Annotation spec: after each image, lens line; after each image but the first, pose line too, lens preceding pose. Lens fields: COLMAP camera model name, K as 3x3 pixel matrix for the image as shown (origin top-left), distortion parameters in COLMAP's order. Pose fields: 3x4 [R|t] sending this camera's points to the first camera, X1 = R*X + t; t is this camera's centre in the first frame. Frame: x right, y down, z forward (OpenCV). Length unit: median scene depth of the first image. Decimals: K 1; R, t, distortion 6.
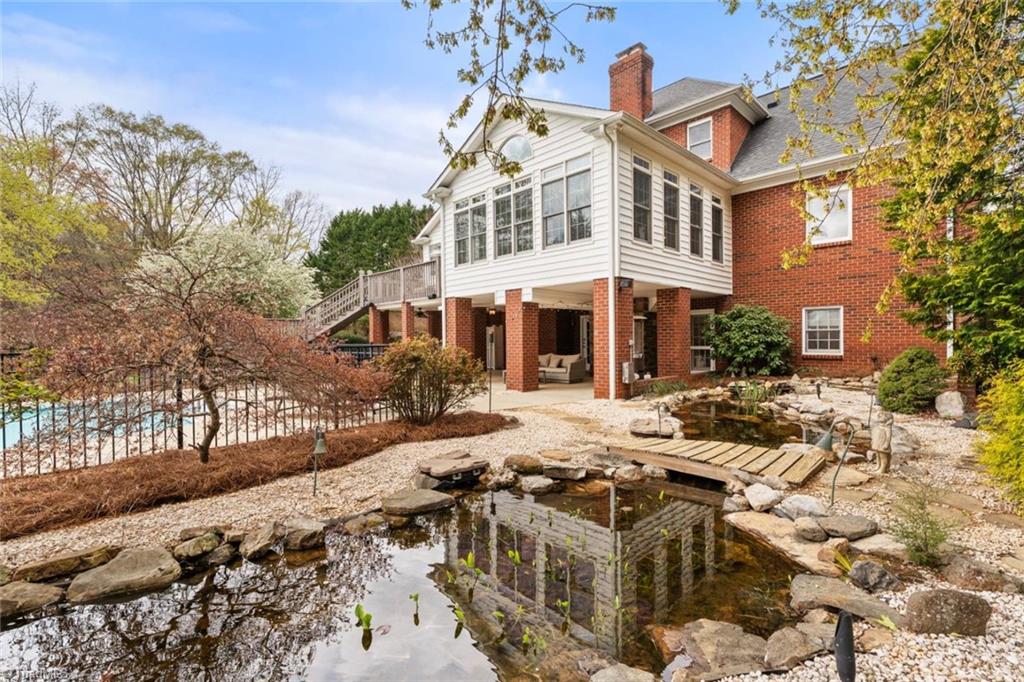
lens RADIAL K [[453.3, 0, 512.4], [0, 453.3, 347.3], [0, 0, 1]] dist [0.011350, 0.000485]
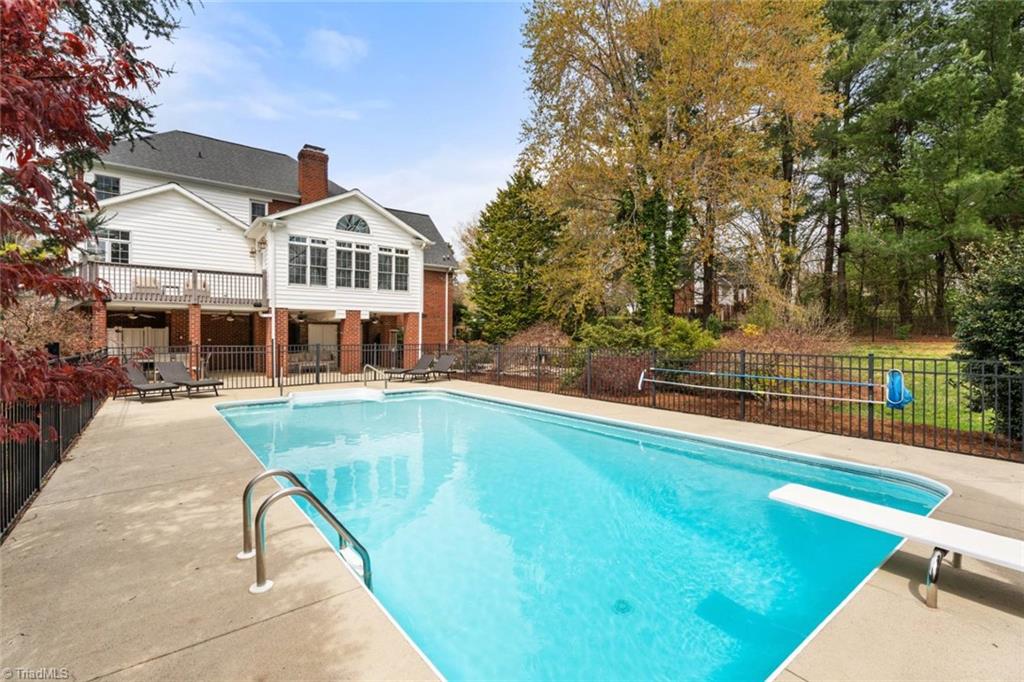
lens RADIAL K [[453.3, 0, 507.2], [0, 453.3, 338.6], [0, 0, 1]] dist [0.011350, 0.000485]
pose [[0.125379, 0.006681, 0.992086, -1.252926], [0.017875, 0.999800, -0.008992, -0.003717], [-0.991948, 0.018861, 0.125234, 0.223282]]
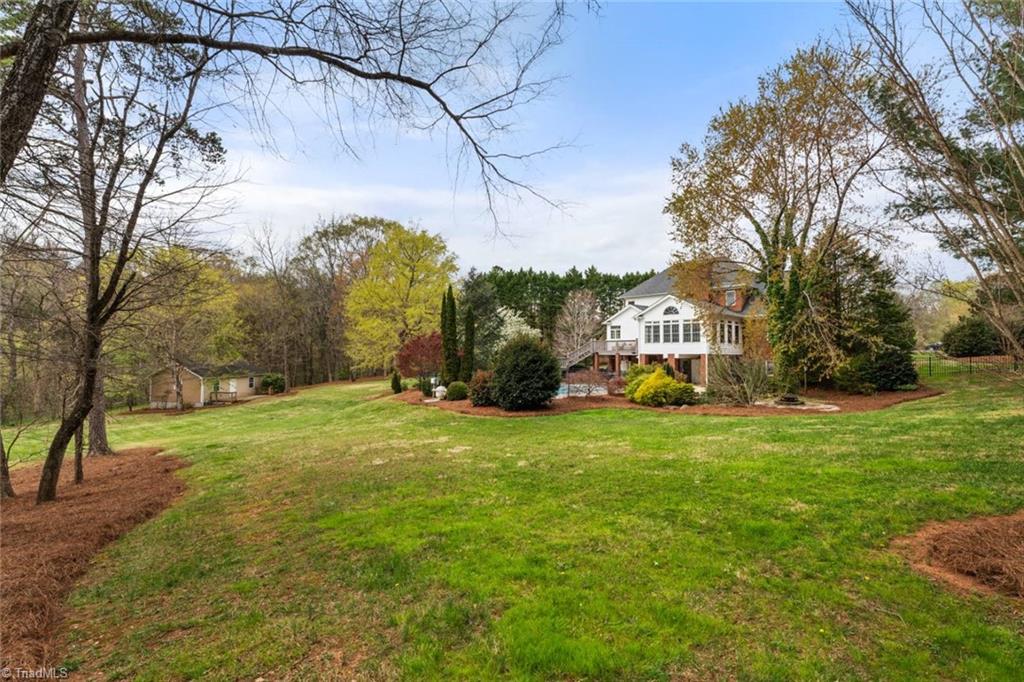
lens RADIAL K [[453.3, 0, 512.6], [0, 453.3, 336.6], [0, 0, 1]] dist [0.011350, 0.000485]
pose [[0.998425, 0.012243, -0.054758, -0.777275], [-0.015308, 0.998319, -0.055894, -0.044359], [0.053982, 0.056645, 0.996934, -1.862268]]
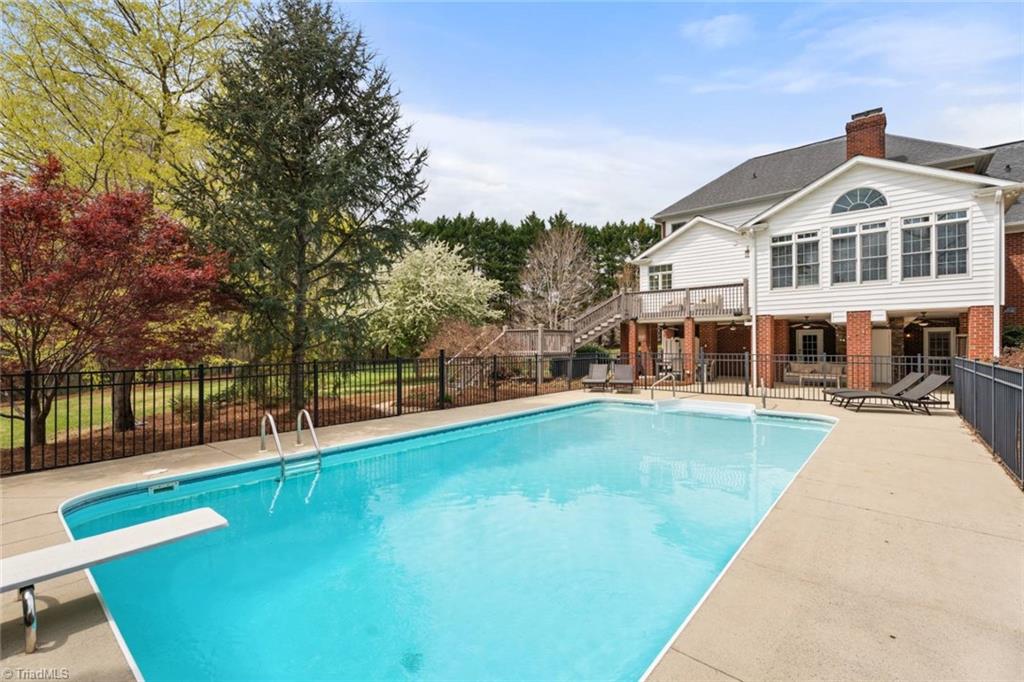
lens RADIAL K [[453.3, 0, 508.3], [0, 453.3, 337.3], [0, 0, 1]] dist [0.011350, 0.000485]
pose [[0.996612, 0.009673, 0.081672, -0.870373], [-0.006738, 0.999324, -0.036133, -0.004282], [-0.081966, 0.035460, 0.996004, -0.127665]]
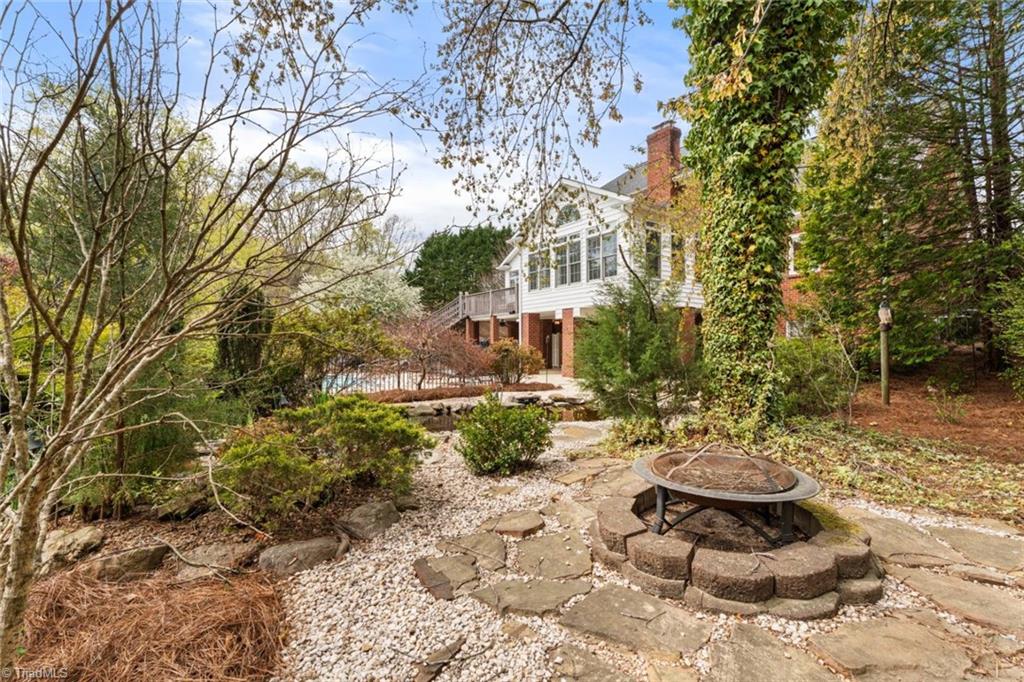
lens RADIAL K [[453.3, 0, 509.7], [0, 453.3, 340.8], [0, 0, 1]] dist [0.011350, 0.000485]
pose [[0.985522, 0.008329, -0.169345, 0.054881], [-0.013551, 0.999467, -0.029702, 0.018832], [0.169007, 0.031567, 0.985109, -0.387688]]
